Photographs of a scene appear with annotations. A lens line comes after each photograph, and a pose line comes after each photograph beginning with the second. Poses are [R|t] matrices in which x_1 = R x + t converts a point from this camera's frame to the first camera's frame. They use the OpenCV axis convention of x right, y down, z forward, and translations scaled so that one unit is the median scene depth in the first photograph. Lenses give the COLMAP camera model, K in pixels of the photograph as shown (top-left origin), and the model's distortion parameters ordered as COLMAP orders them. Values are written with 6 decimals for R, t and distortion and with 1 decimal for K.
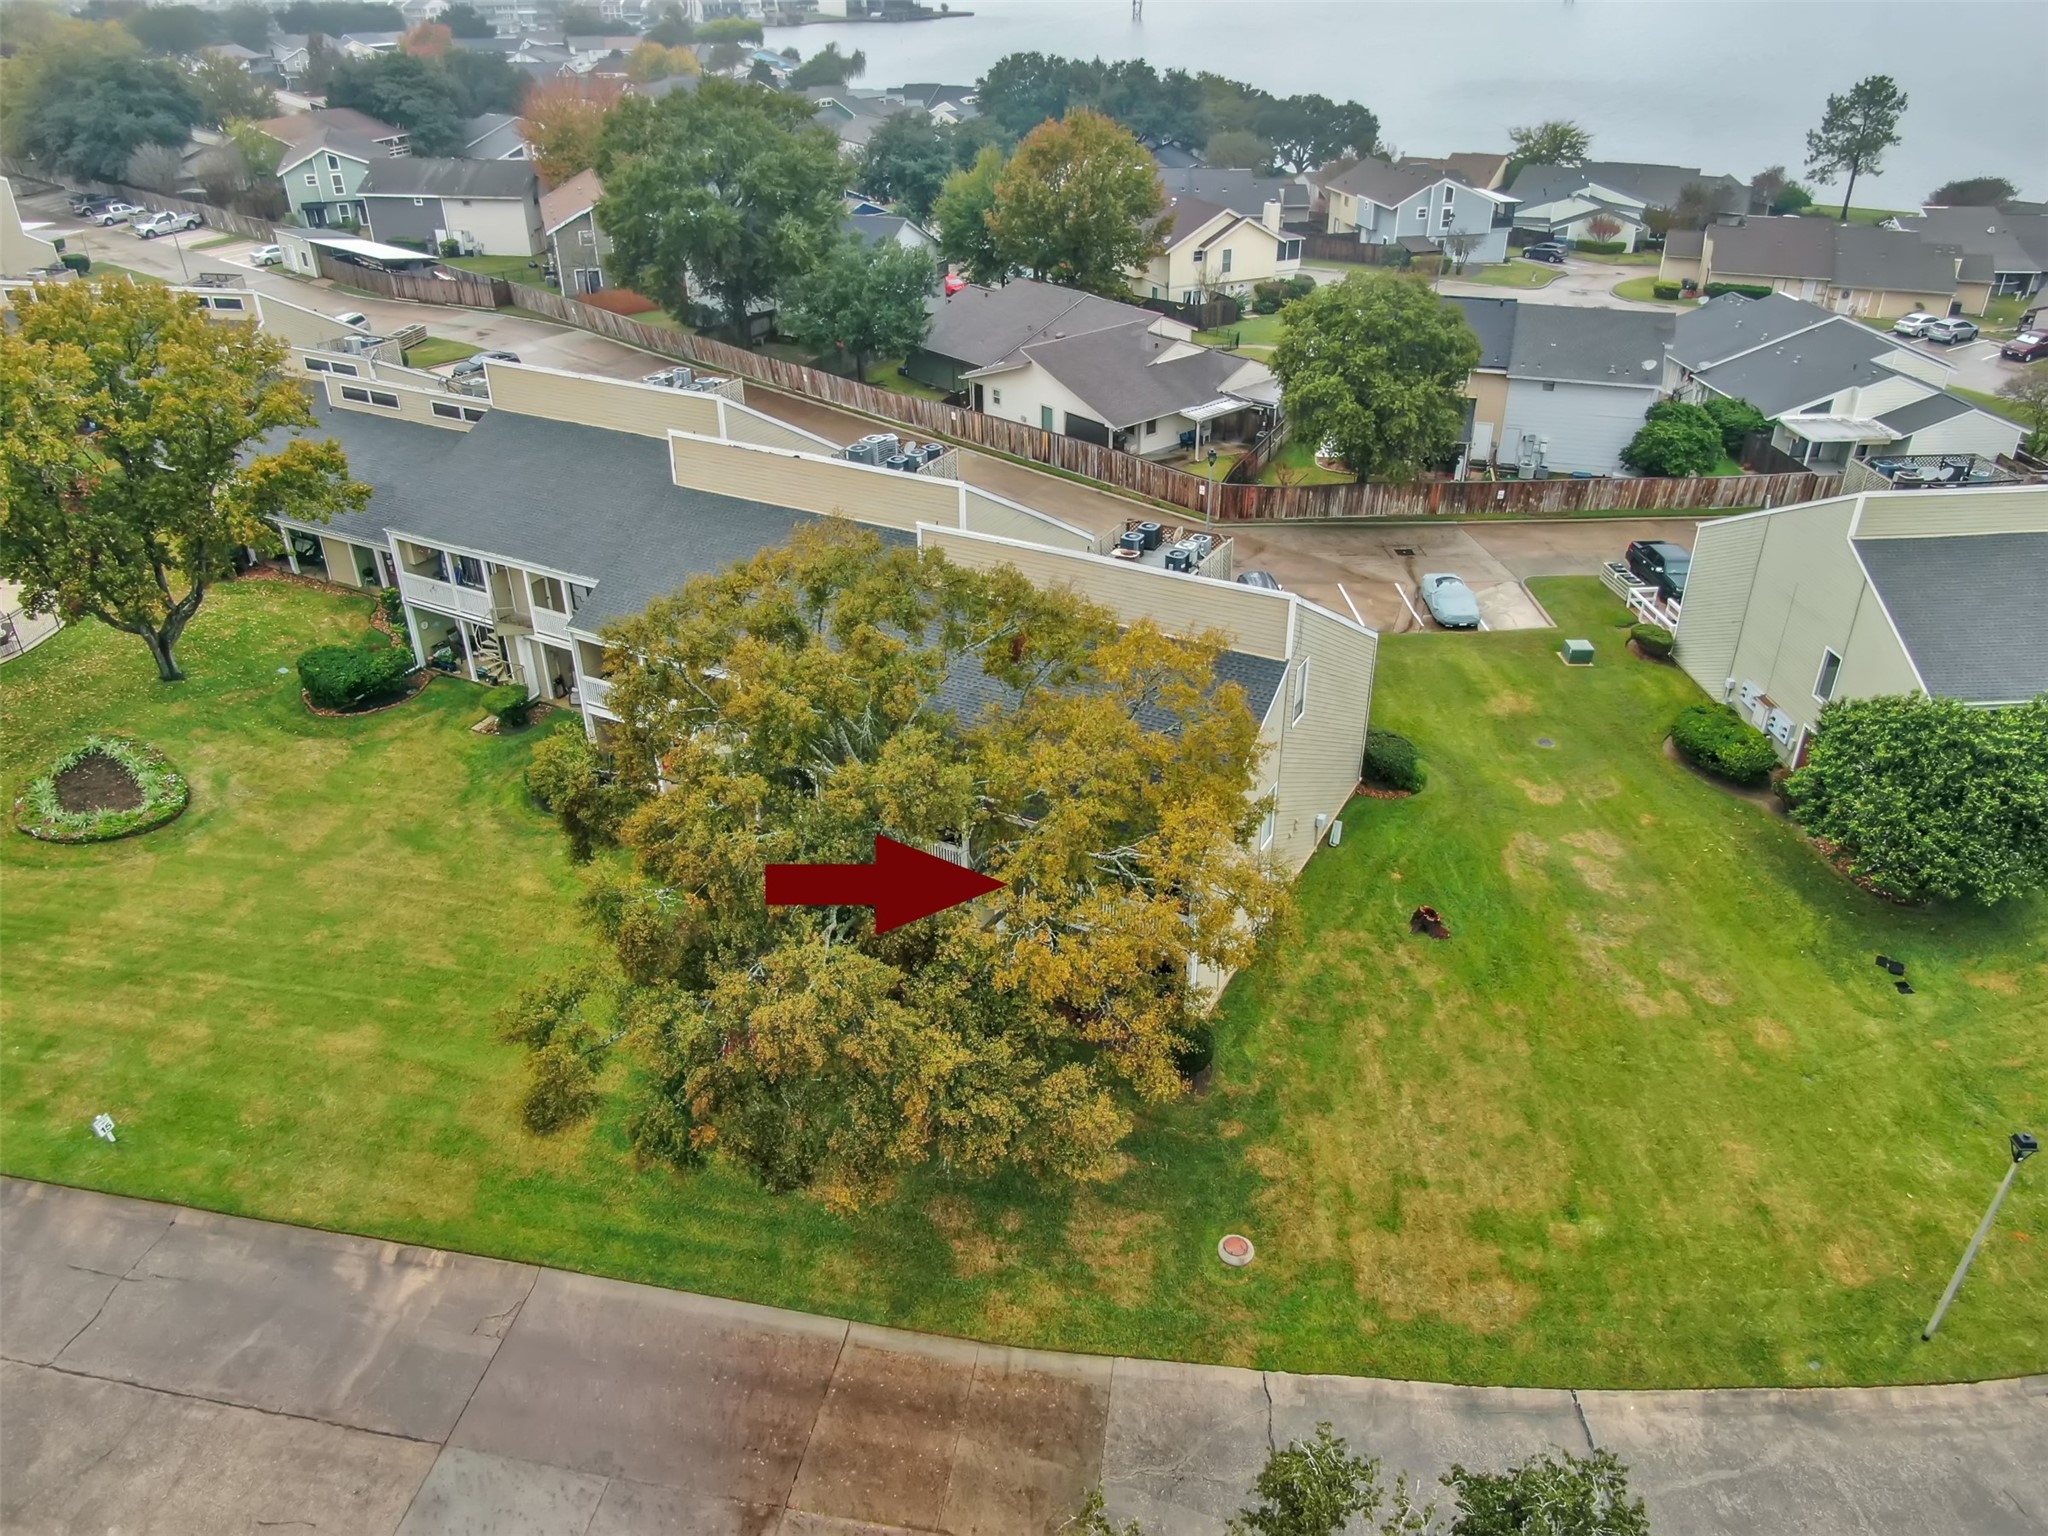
lens RADIAL K [[1471.3, 0, 1021.7], [0, 1471.3, 756.7], [0, 0, 1]] dist [-0.022624, 0.010020]
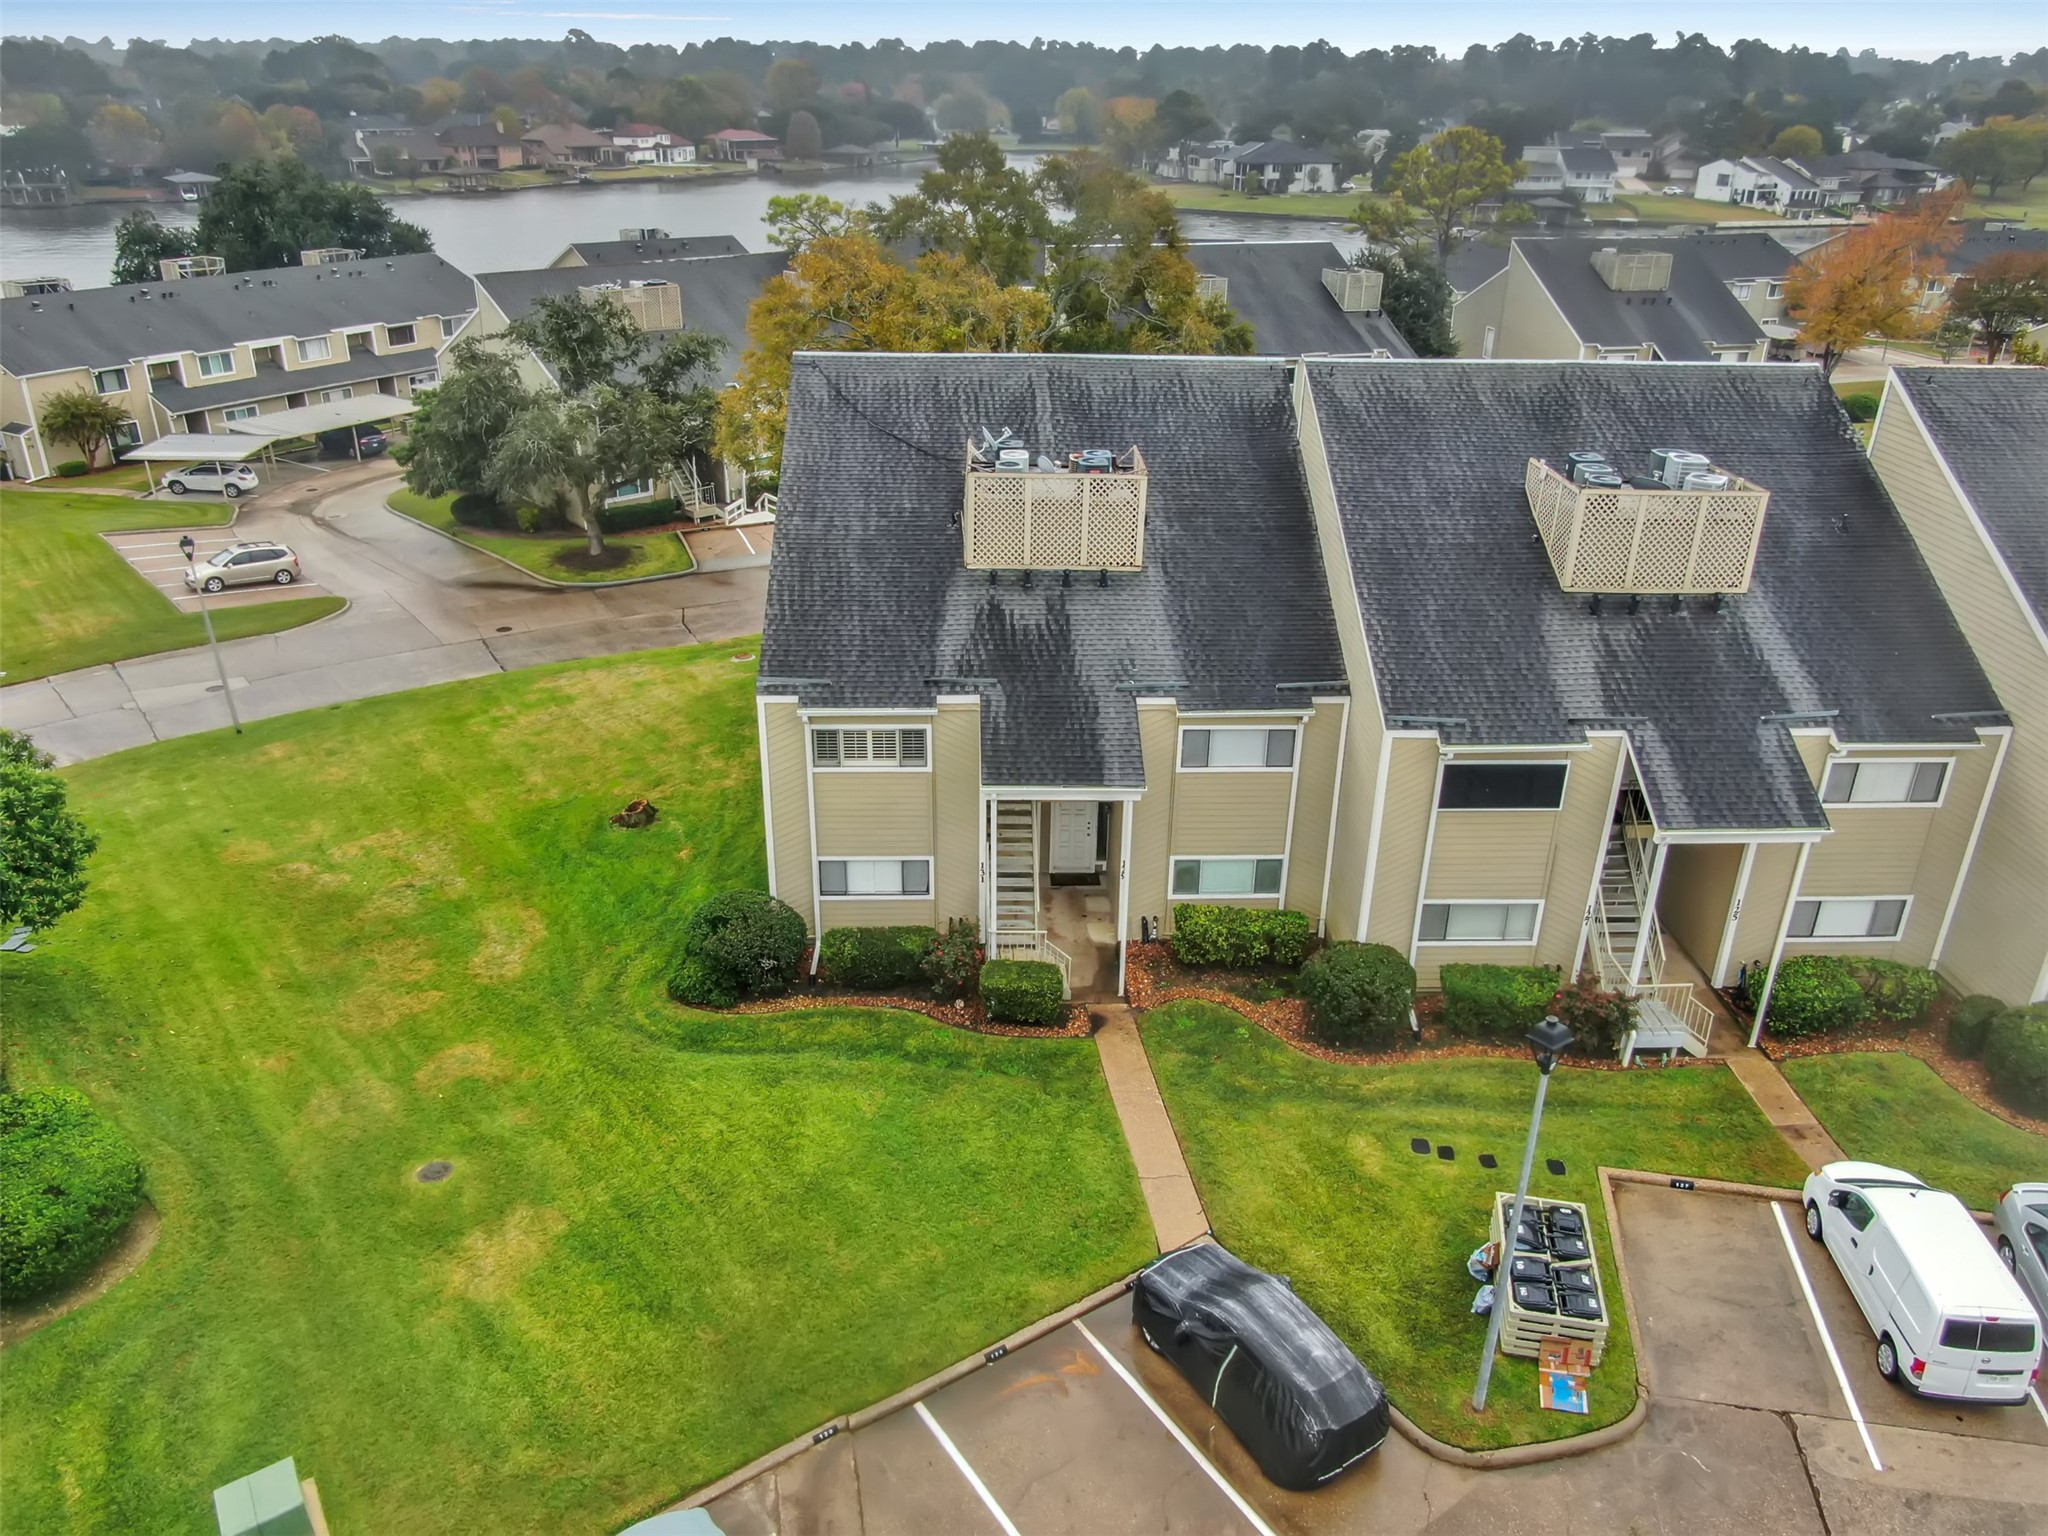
lens RADIAL K [[1471.3, 0, 1021.7], [0, 1471.3, 756.7], [0, 0, 1]] dist [-0.022624, 0.010020]
pose [[-0.859019, 0.210888, -0.466490, 0.441185], [-0.260504, 0.604358, 0.752920, -0.554955], [0.440708, 0.768295, -0.464218, 1.366248]]
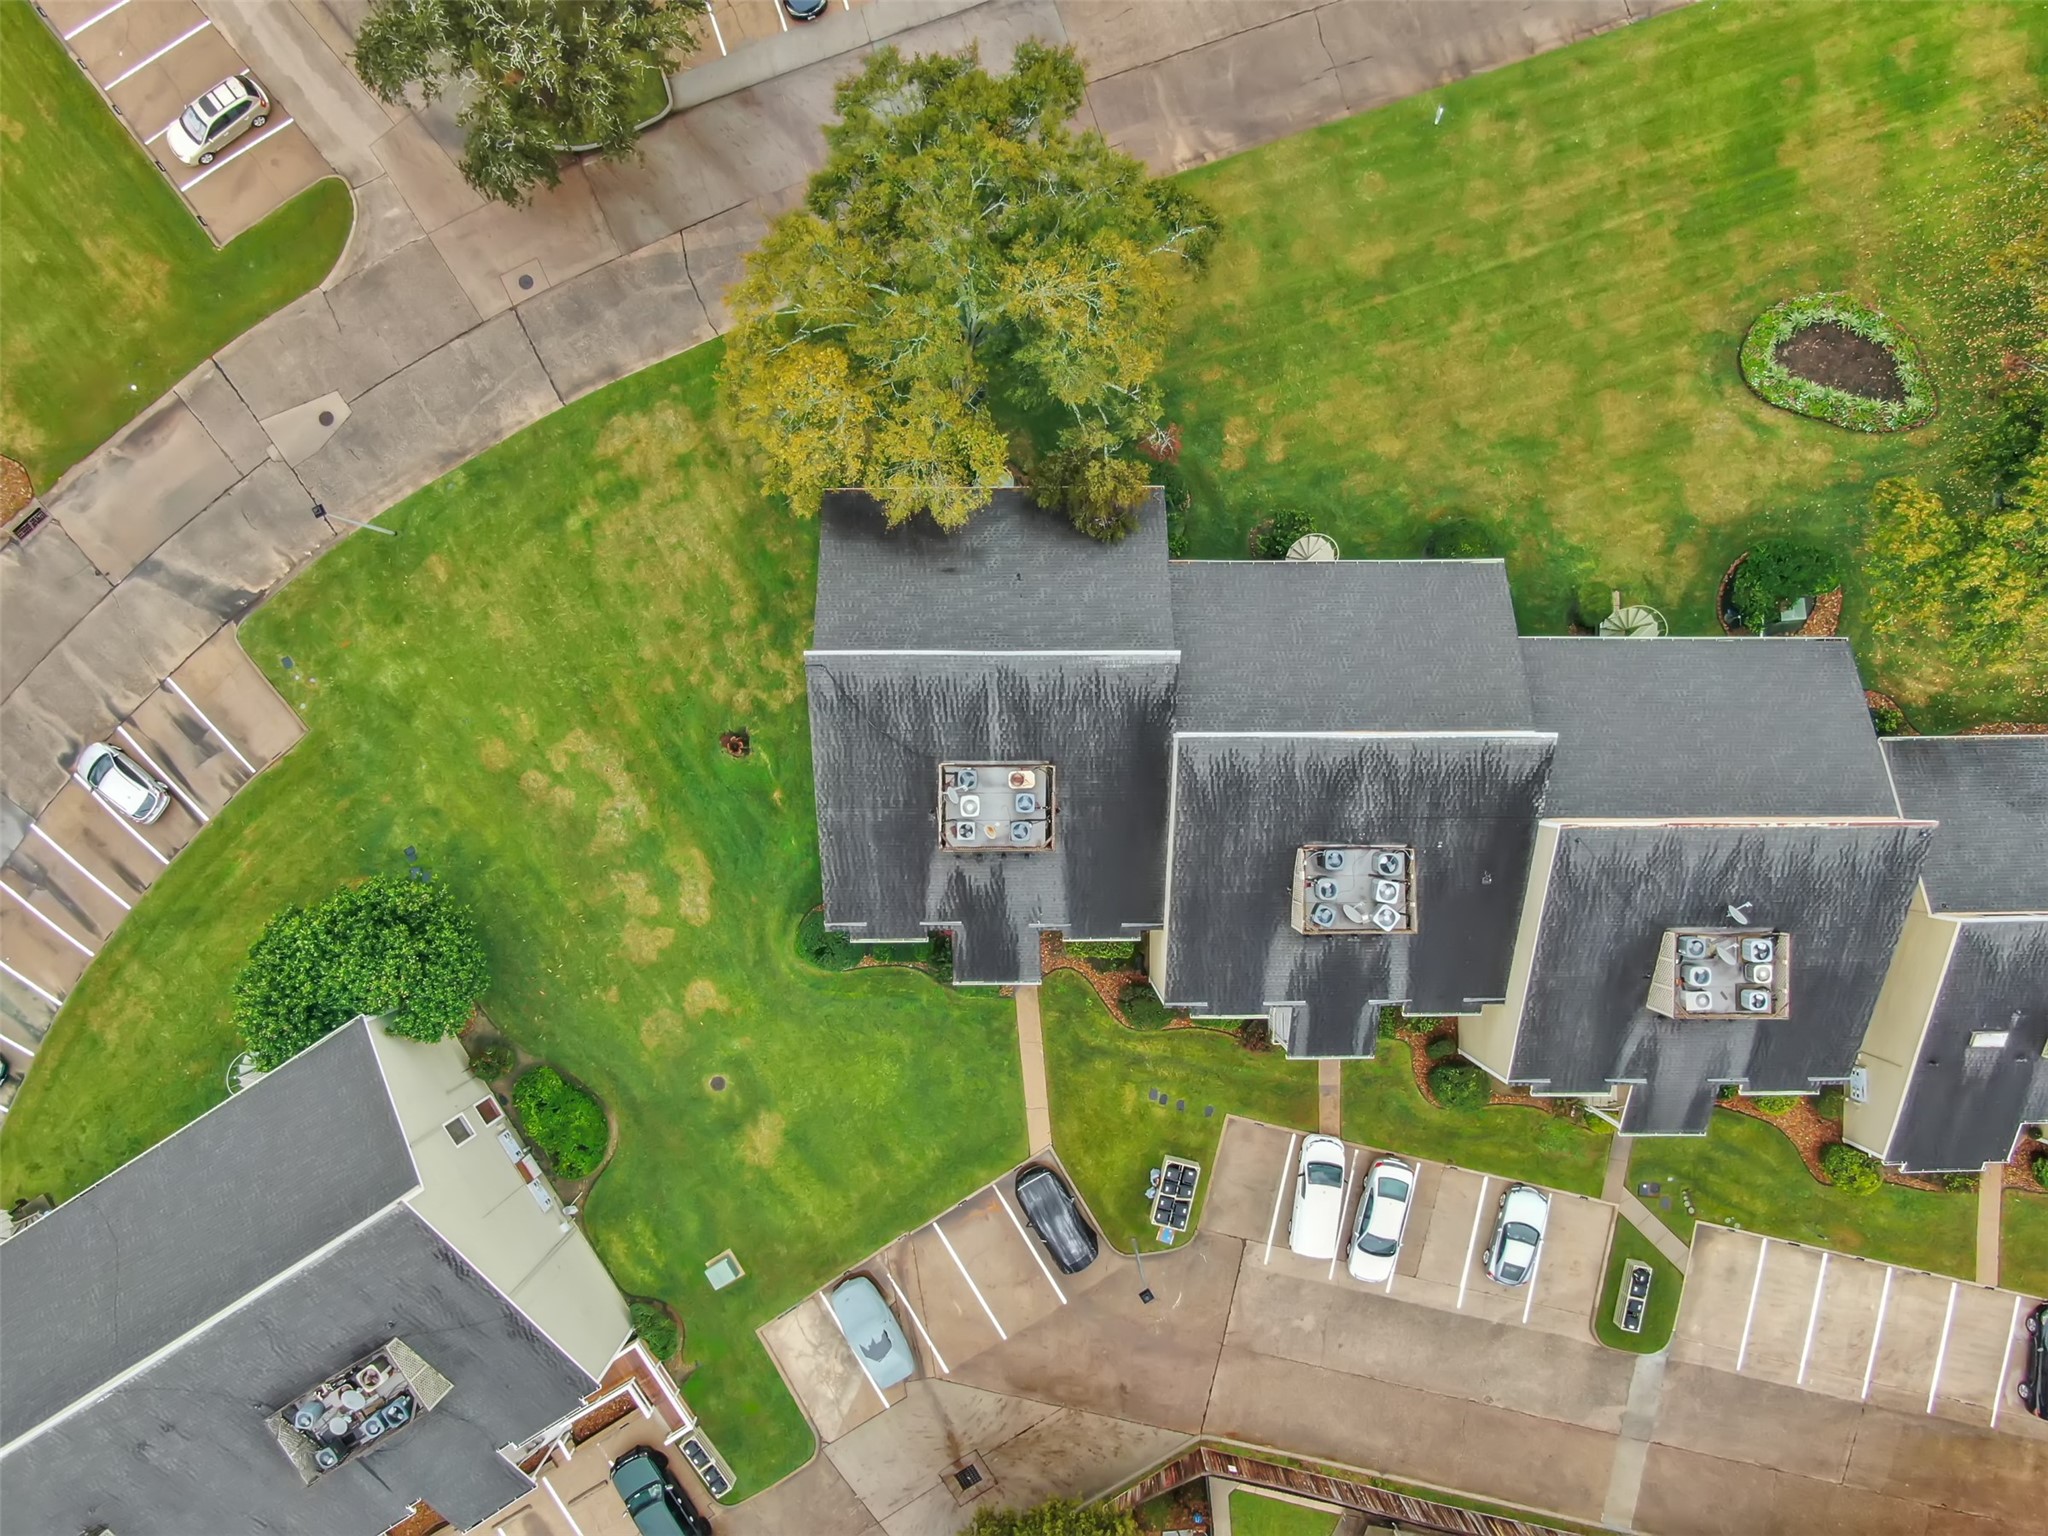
lens RADIAL K [[1471.3, 0, 1021.7], [0, 1471.3, 756.7], [0, 0, 1]] dist [-0.022624, 0.010020]
pose [[-0.874736, 0.484585, 0.003787, 0.056299], [-0.237968, -0.436343, 0.867742, -0.998108], [0.422147, 0.758144, 0.497000, 0.447195]]
